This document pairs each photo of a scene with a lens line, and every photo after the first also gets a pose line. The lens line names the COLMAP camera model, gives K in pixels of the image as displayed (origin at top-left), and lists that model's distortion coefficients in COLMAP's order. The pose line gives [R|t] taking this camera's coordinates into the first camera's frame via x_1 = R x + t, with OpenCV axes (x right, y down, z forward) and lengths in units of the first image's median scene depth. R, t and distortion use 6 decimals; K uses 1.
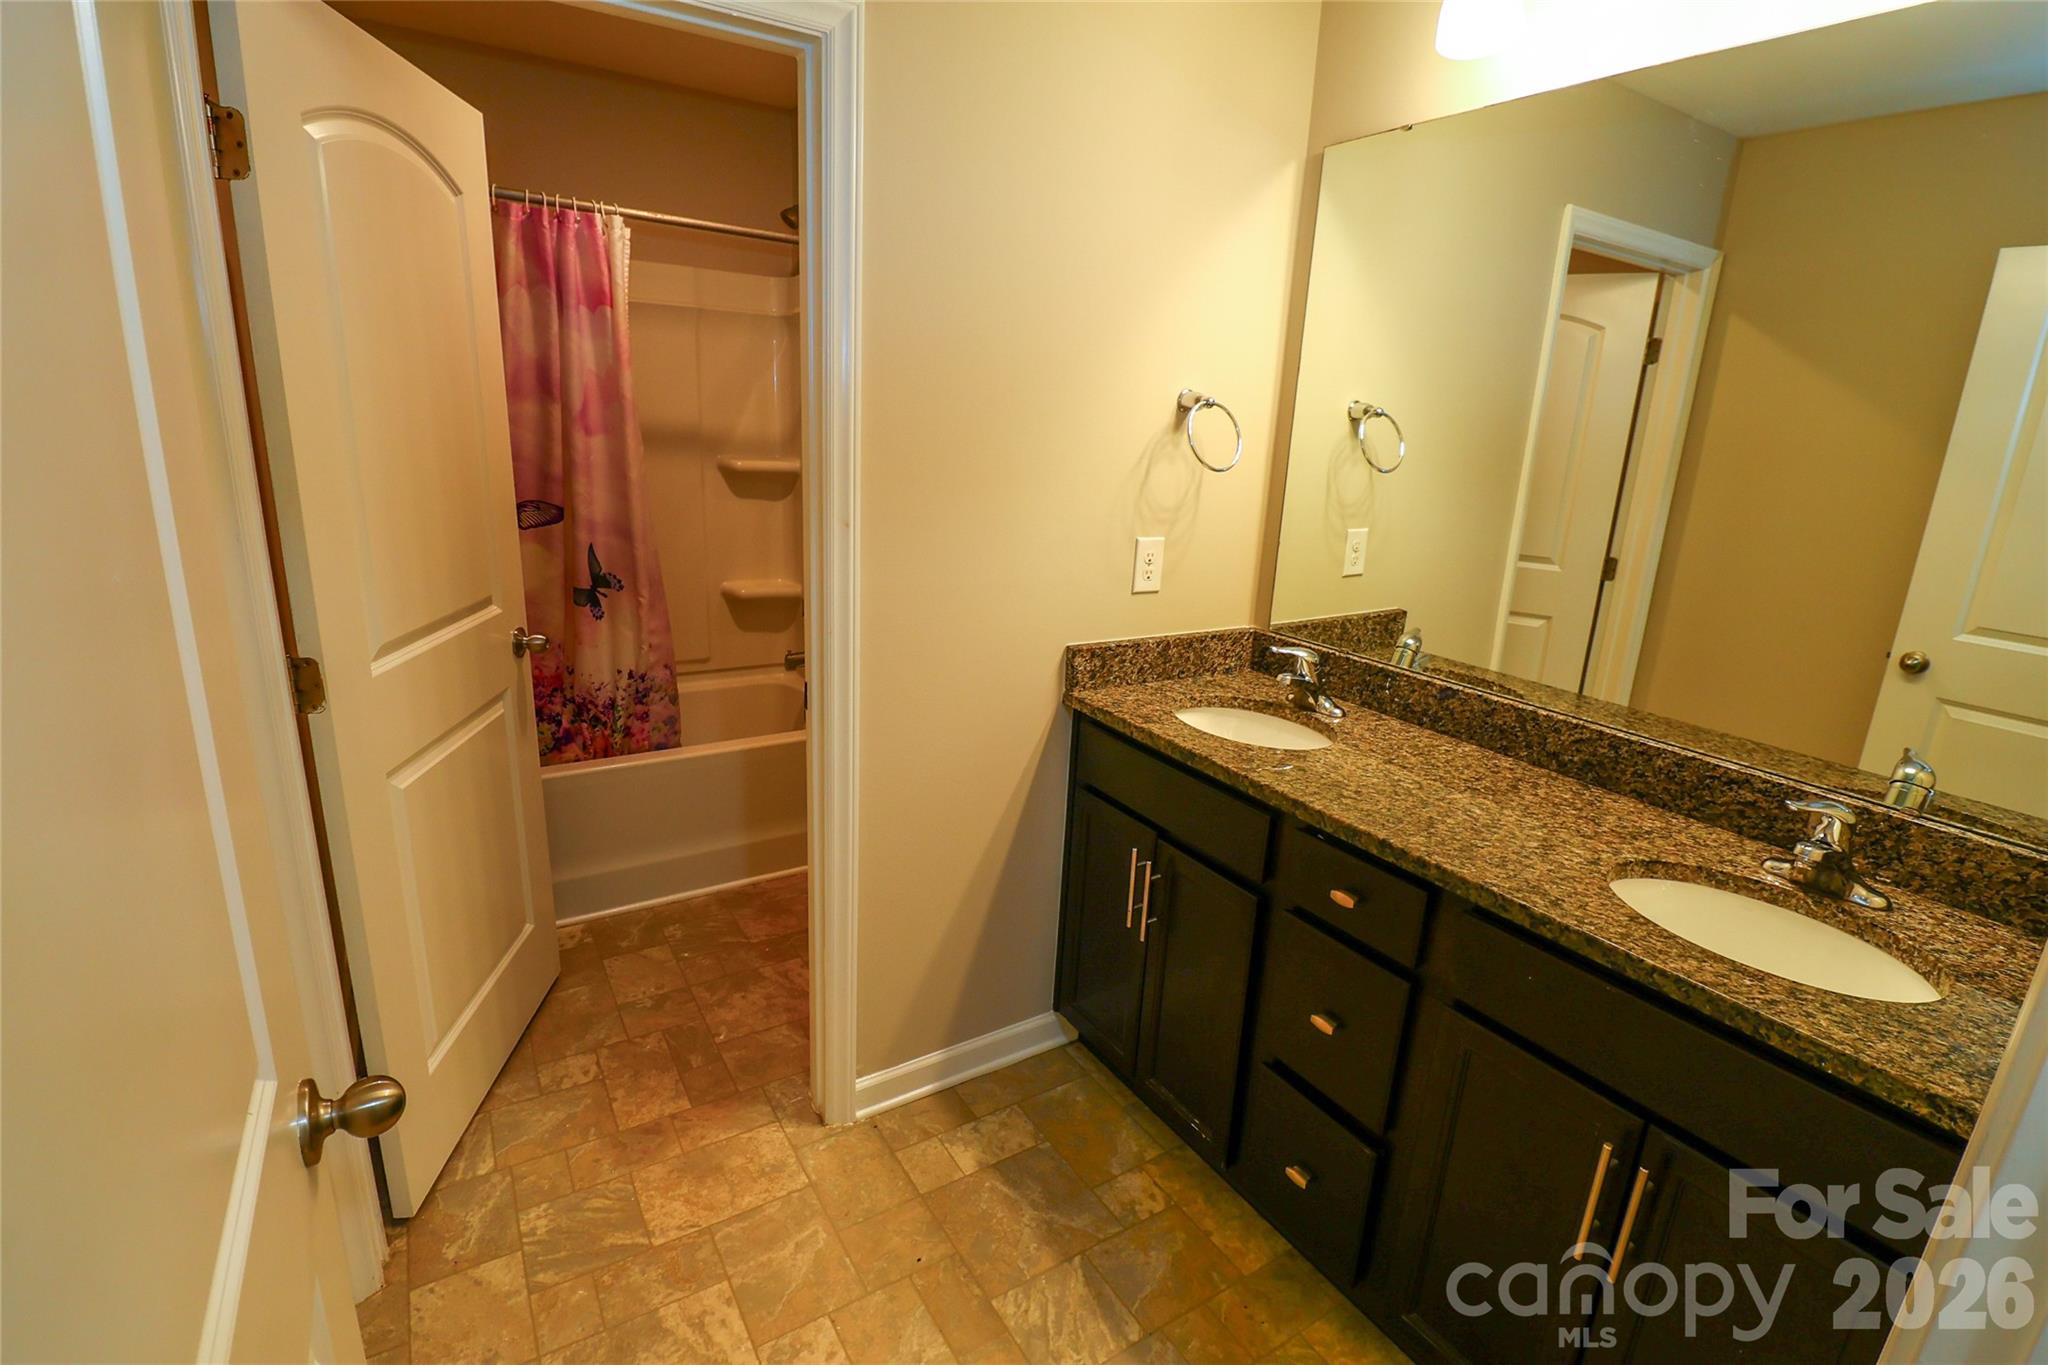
lens RADIAL K [[940.8, 0, 1017.1], [0, 940.8, 683.1], [0, 0, 1]] dist [-0.002833, -0.008763]
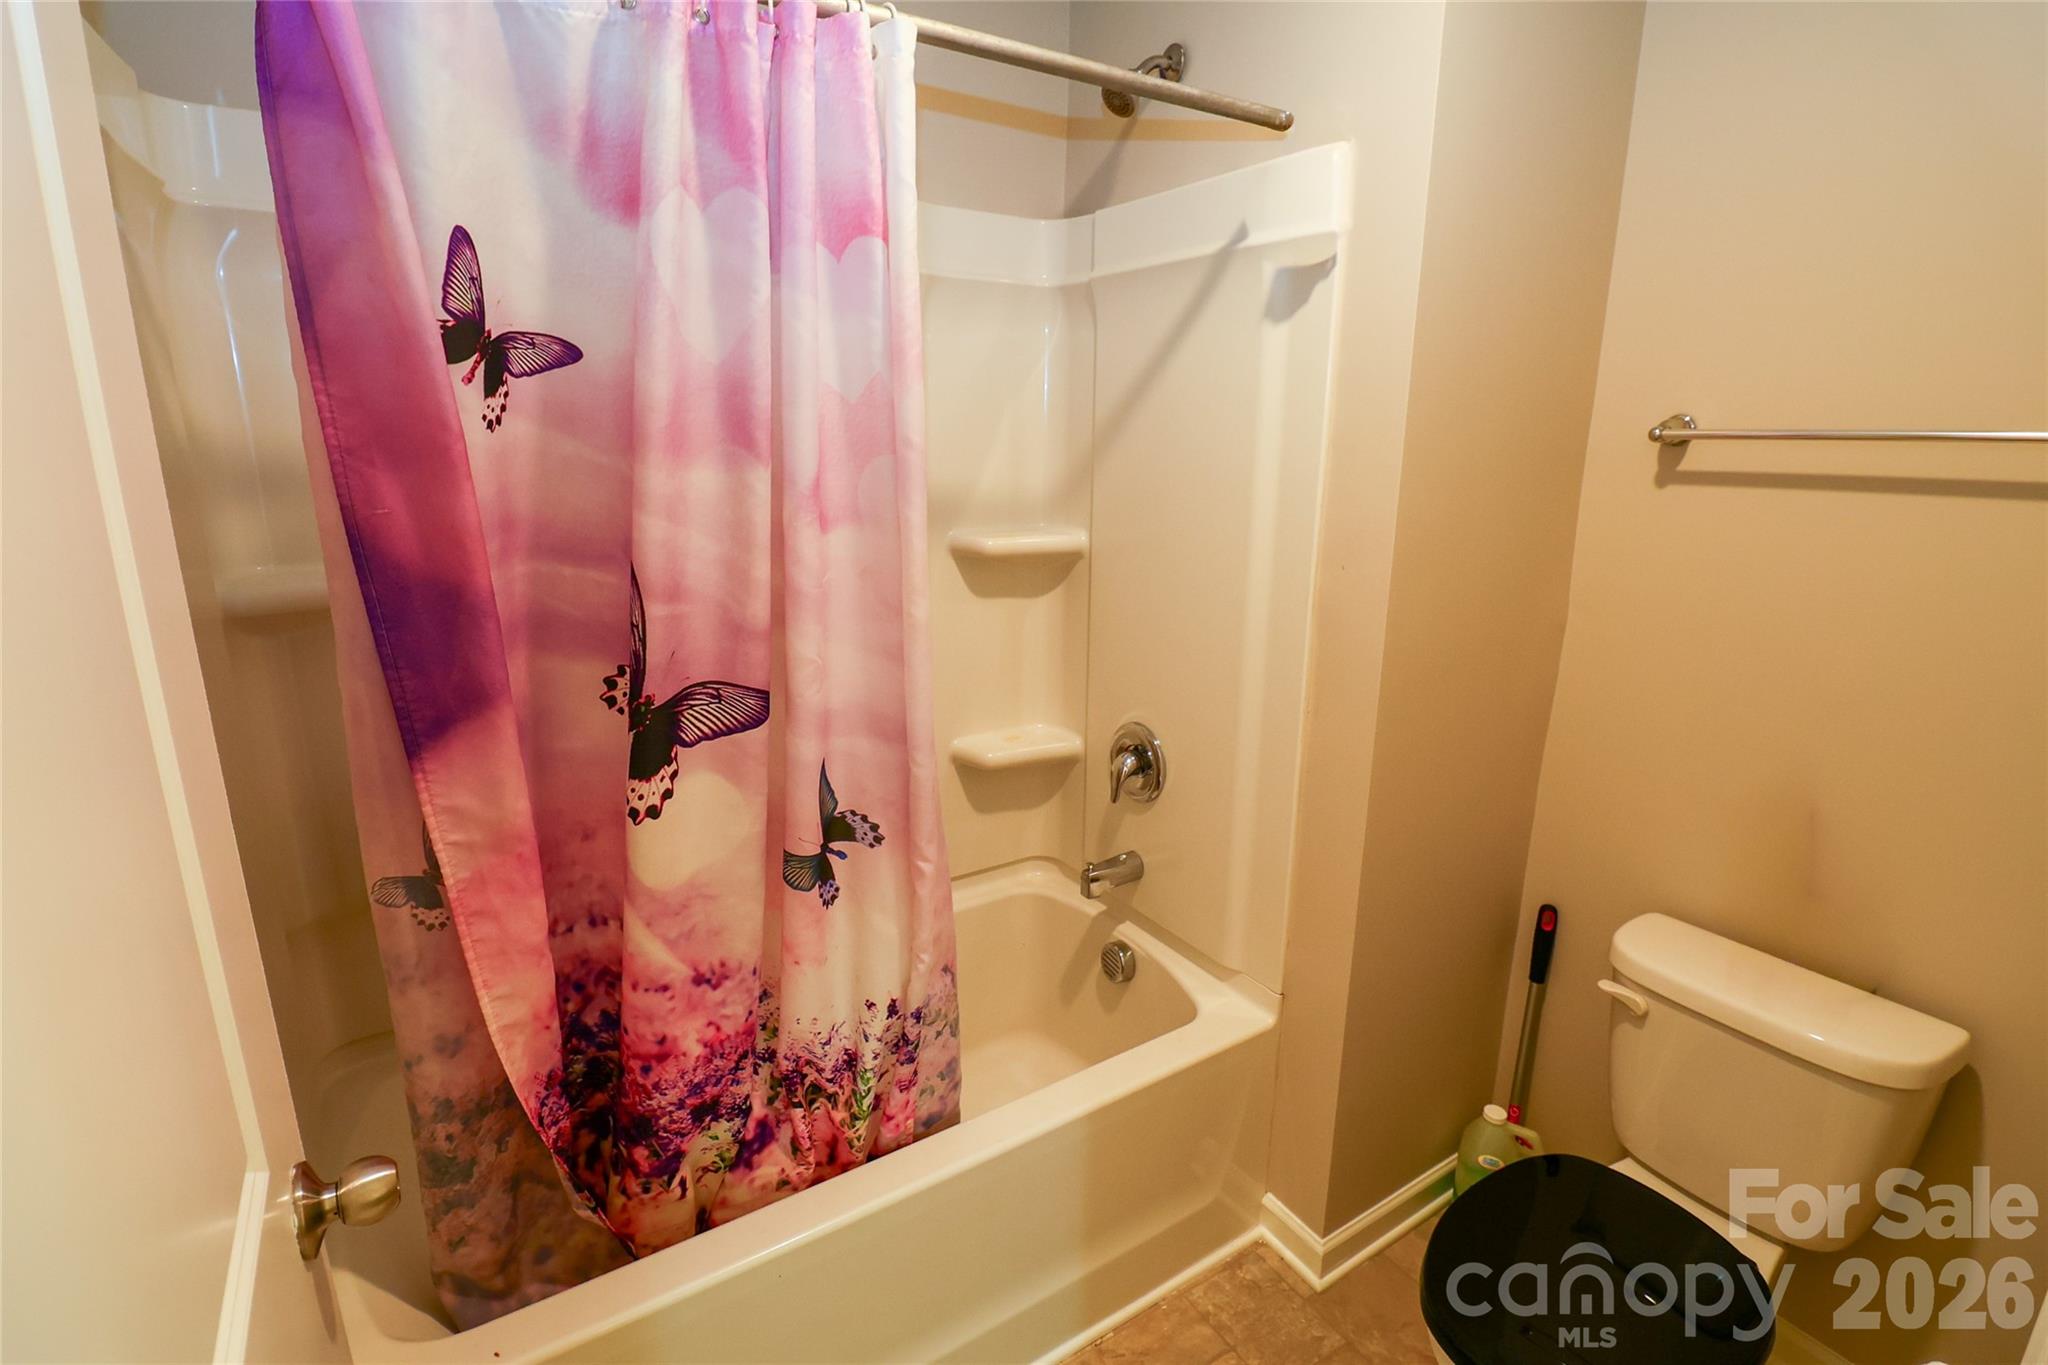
lens RADIAL K [[940.8, 0, 1026.7], [0, 940.8, 678.5], [0, 0, 1]] dist [-0.002833, -0.008763]
pose [[0.999317, -0.034085, 0.014289, -0.346031], [0.034271, 0.999328, -0.013010, -0.172690], [-0.013835, 0.013491, 0.999813, 0.514962]]
